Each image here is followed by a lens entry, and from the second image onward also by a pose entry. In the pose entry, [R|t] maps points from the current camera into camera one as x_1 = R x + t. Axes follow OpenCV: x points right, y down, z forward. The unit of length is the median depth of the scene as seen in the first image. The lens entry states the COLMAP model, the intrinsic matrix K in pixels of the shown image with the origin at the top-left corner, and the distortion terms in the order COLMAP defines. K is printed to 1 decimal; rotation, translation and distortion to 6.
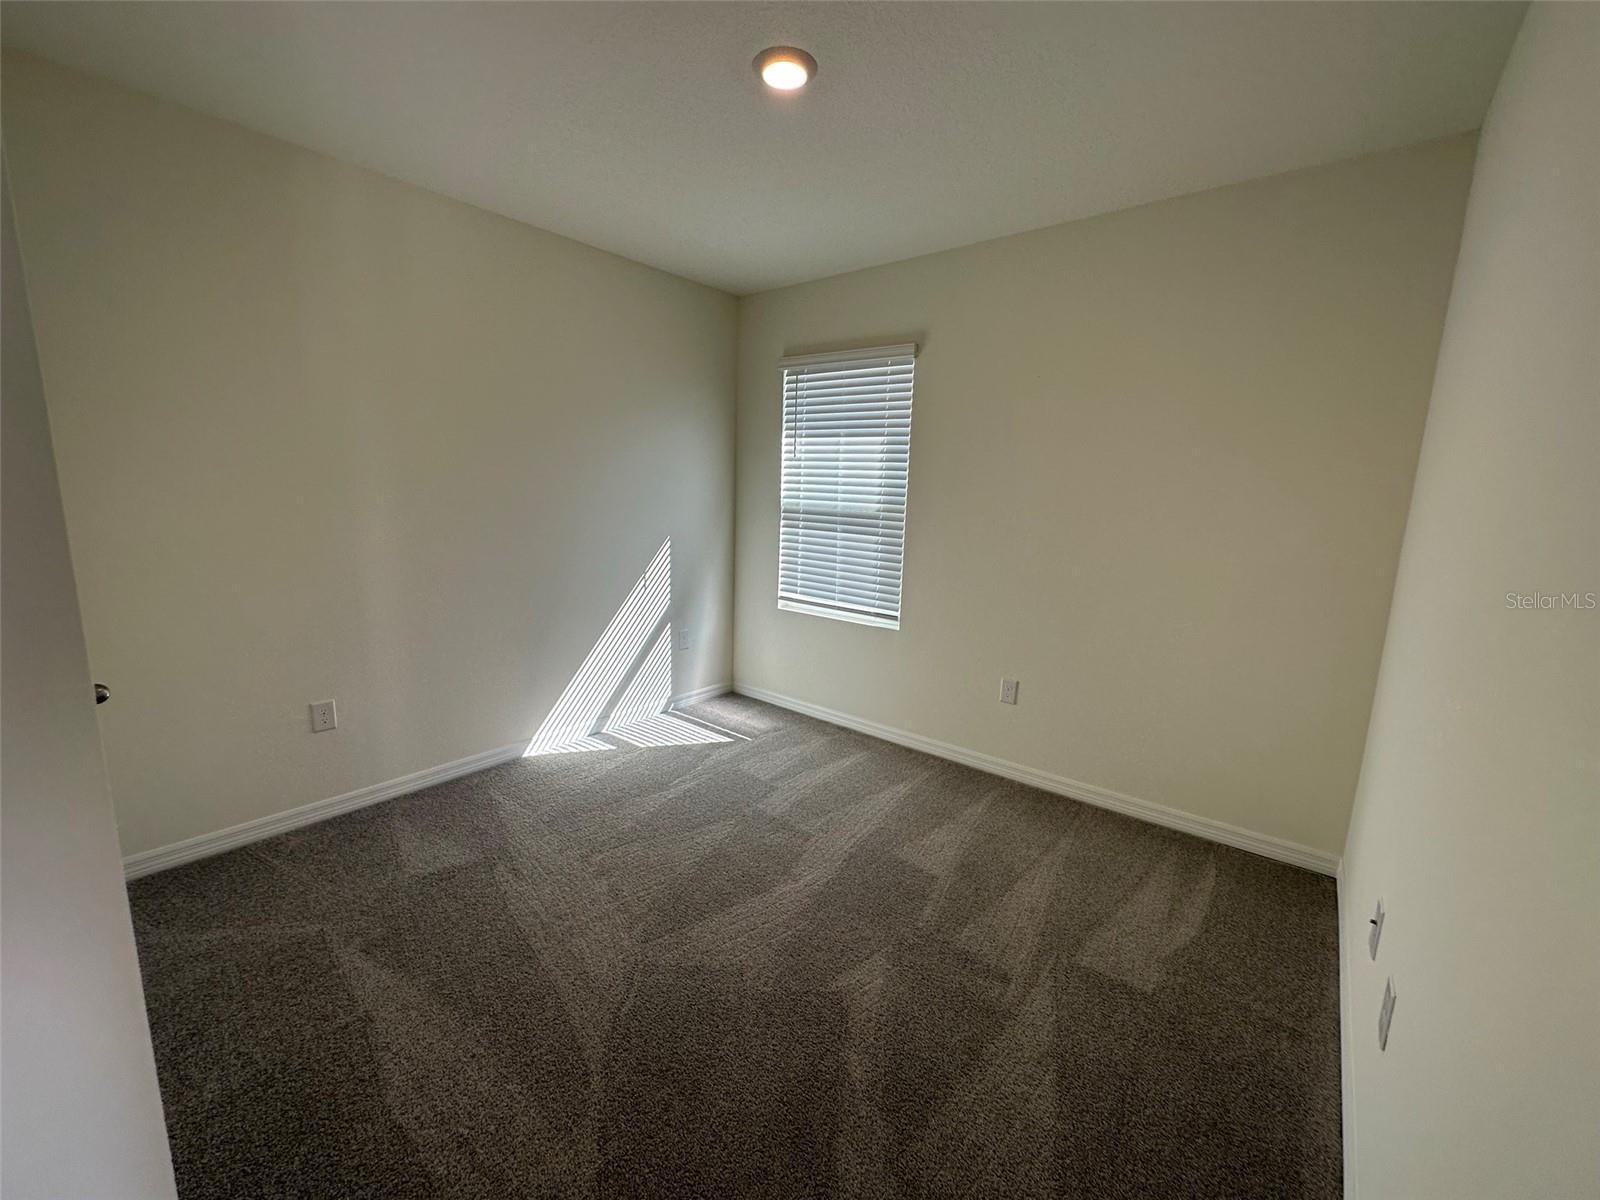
lens RADIAL K [[642.4, 0, 806.2], [0, 642.4, 599.5], [0, 0, 1]] dist [0.000066, 0.000427]
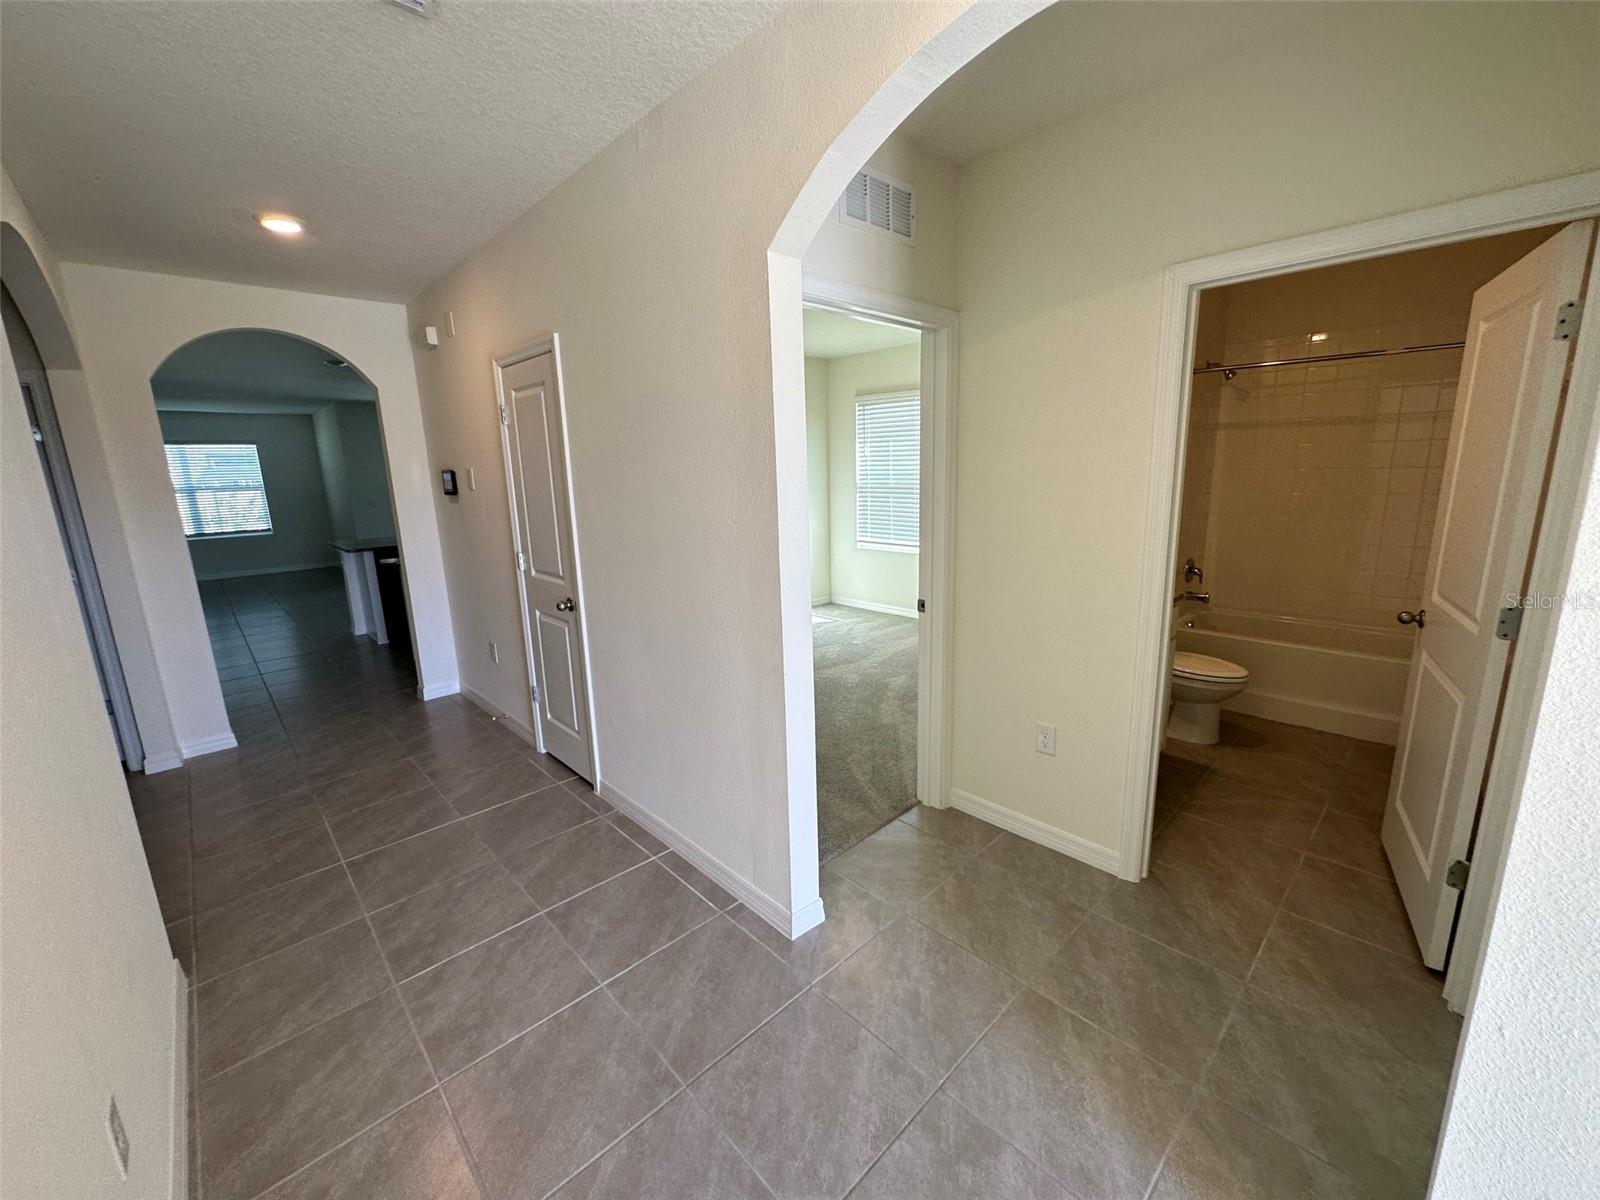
lens RADIAL K [[642.4, 0, 812.3], [0, 642.4, 604.5], [0, 0, 1]] dist [0.000066, 0.000427]
pose [[0.992202, -0.031943, -0.120475, 0.040681], [0.035078, 0.999097, 0.023992, 0.131335], [0.119600, -0.028031, 0.992426, -0.741291]]
